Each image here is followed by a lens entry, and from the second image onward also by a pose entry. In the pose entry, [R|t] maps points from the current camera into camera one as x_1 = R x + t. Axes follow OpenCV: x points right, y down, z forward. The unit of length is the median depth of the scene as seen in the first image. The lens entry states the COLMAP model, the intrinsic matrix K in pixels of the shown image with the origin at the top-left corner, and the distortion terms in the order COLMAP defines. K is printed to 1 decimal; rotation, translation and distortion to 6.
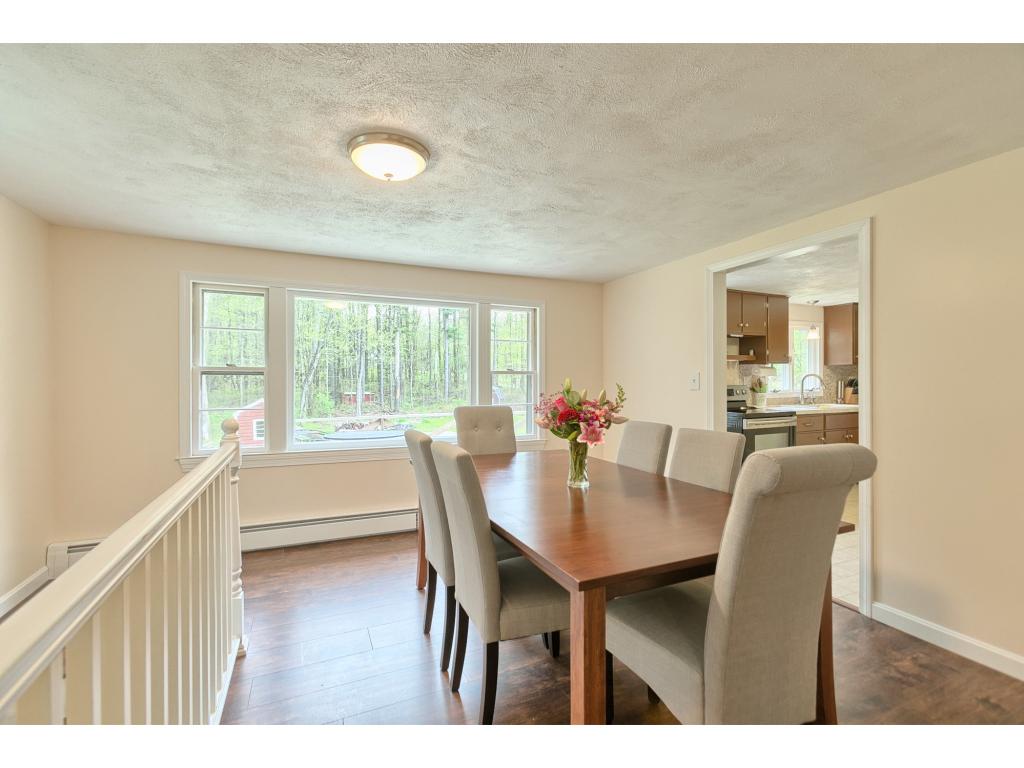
lens RADIAL K [[453.4, 0, 510.1], [0, 453.4, 382.9], [0, 0, 1]] dist [-0.003974, 0.001716]
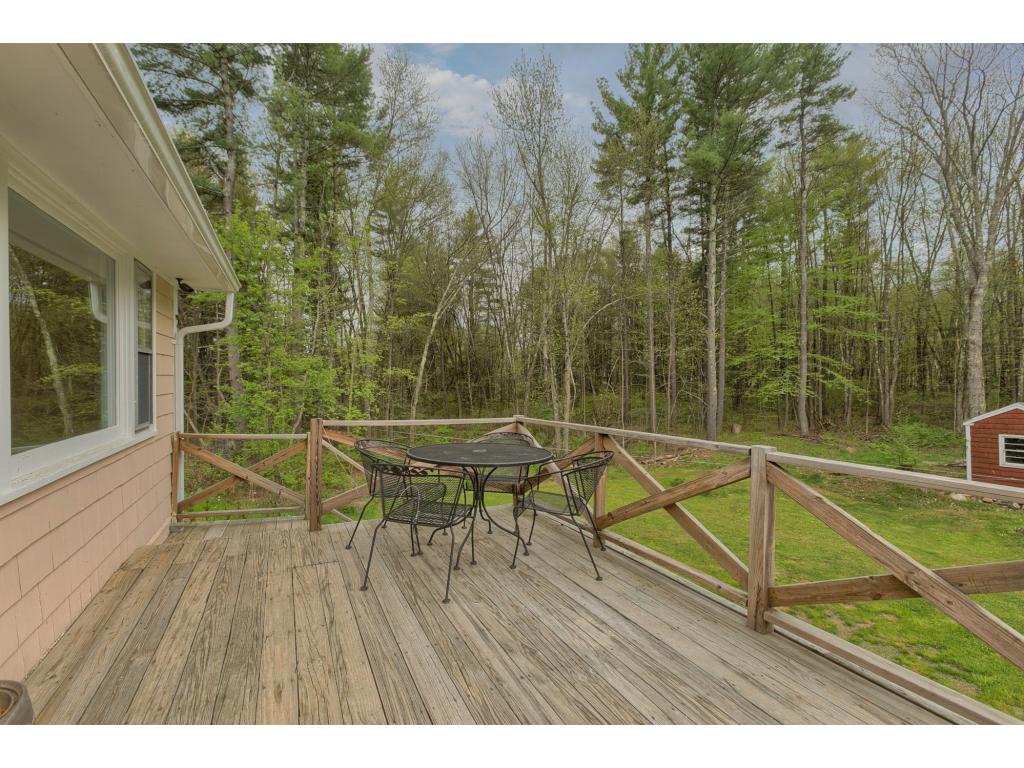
lens RADIAL K [[453.4, 0, 505.7], [0, 453.4, 384.4], [0, 0, 1]] dist [-0.003974, 0.001716]
pose [[0.034324, 0.008453, -0.999375, 0.022547], [-0.005323, 0.999952, 0.008275, 0.003738], [0.999397, 0.005036, 0.034367, 0.115943]]
